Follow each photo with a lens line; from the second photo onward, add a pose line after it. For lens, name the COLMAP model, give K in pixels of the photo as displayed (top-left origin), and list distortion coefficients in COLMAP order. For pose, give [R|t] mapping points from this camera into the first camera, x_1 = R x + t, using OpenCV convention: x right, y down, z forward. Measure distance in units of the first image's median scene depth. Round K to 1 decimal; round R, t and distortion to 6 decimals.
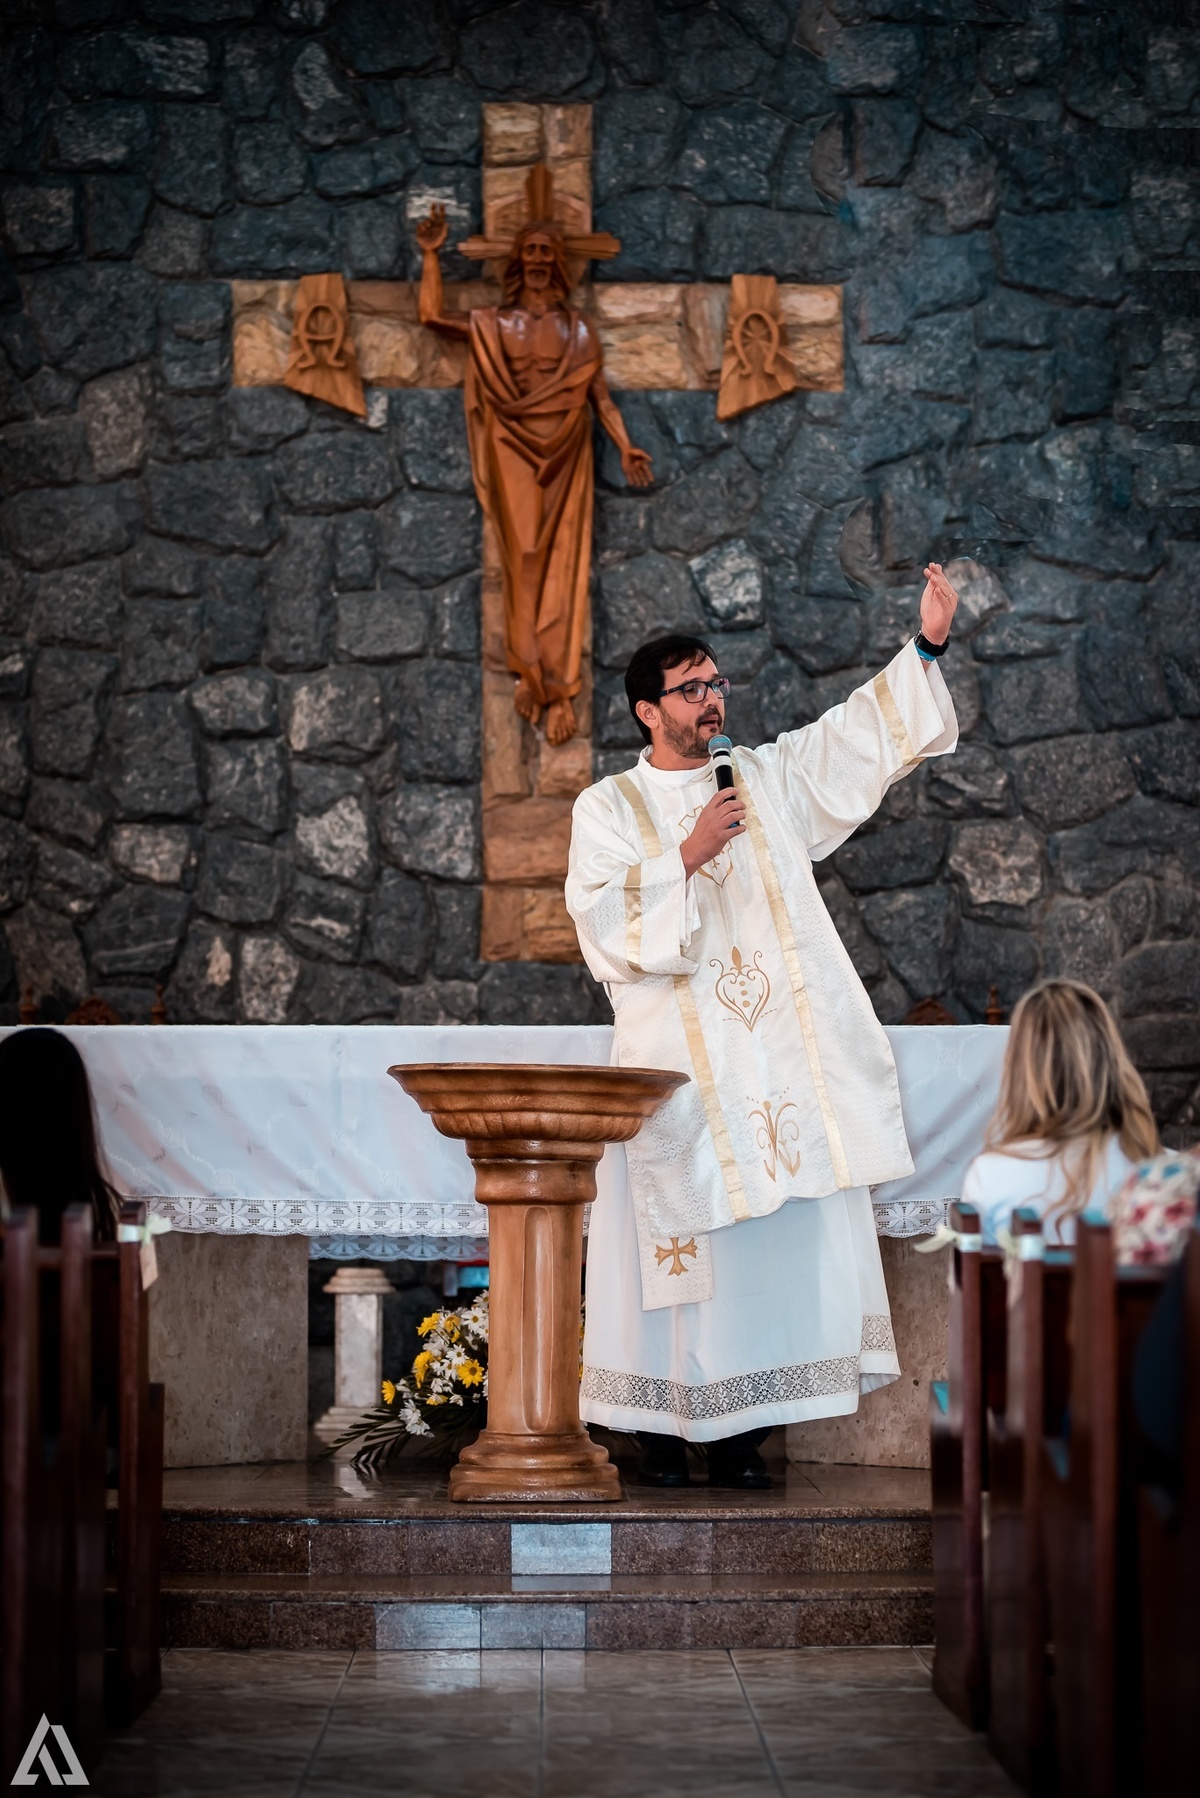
lens RADIAL K [[4486.9, 0, 600.0], [0, 4486.9, 899.0], [0, 0, 1]] dist [0.032888, -0.163220]
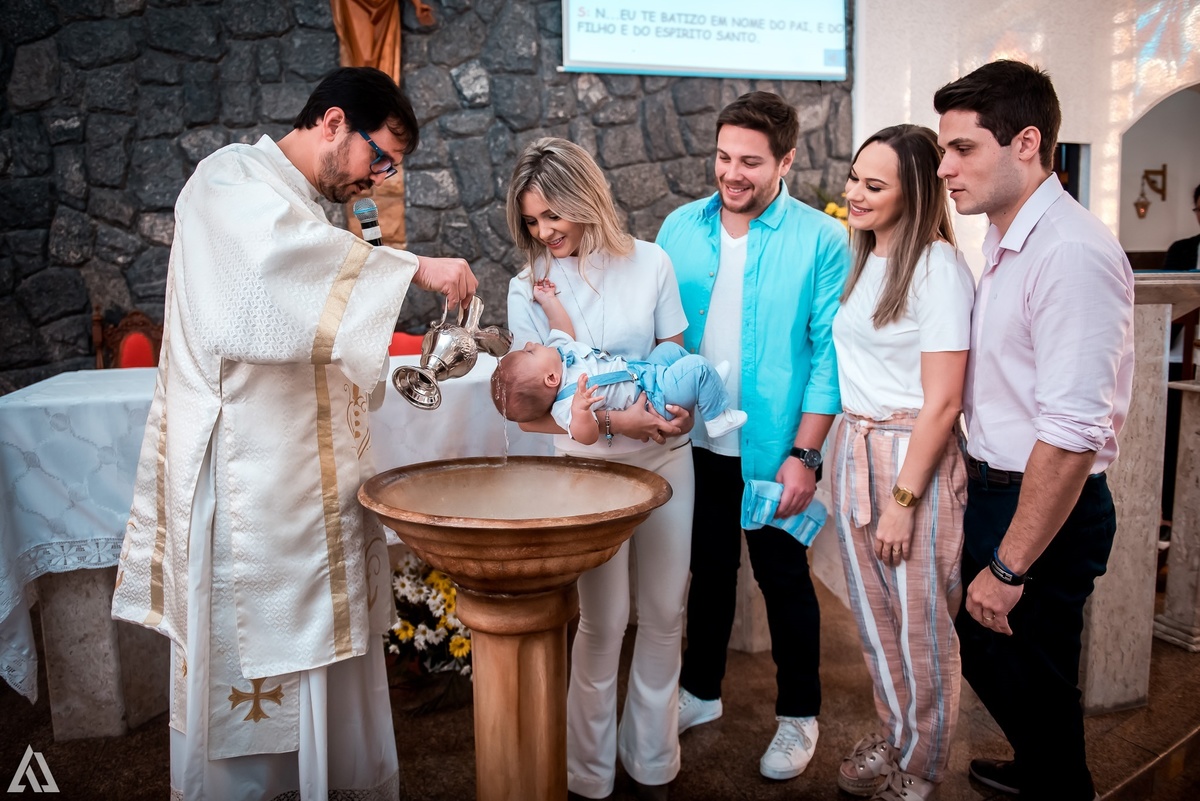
lens RADIAL K [[919.3, 0, 553.7], [0, 919.3, 371.9], [0, 0, 1]] dist [-0.045562, -0.007587]
pose [[0.968488, -0.050914, 0.243802, -0.039306], [0.008316, 0.984947, 0.172655, -0.015509], [-0.248922, -0.165187, 0.954333, 0.596672]]
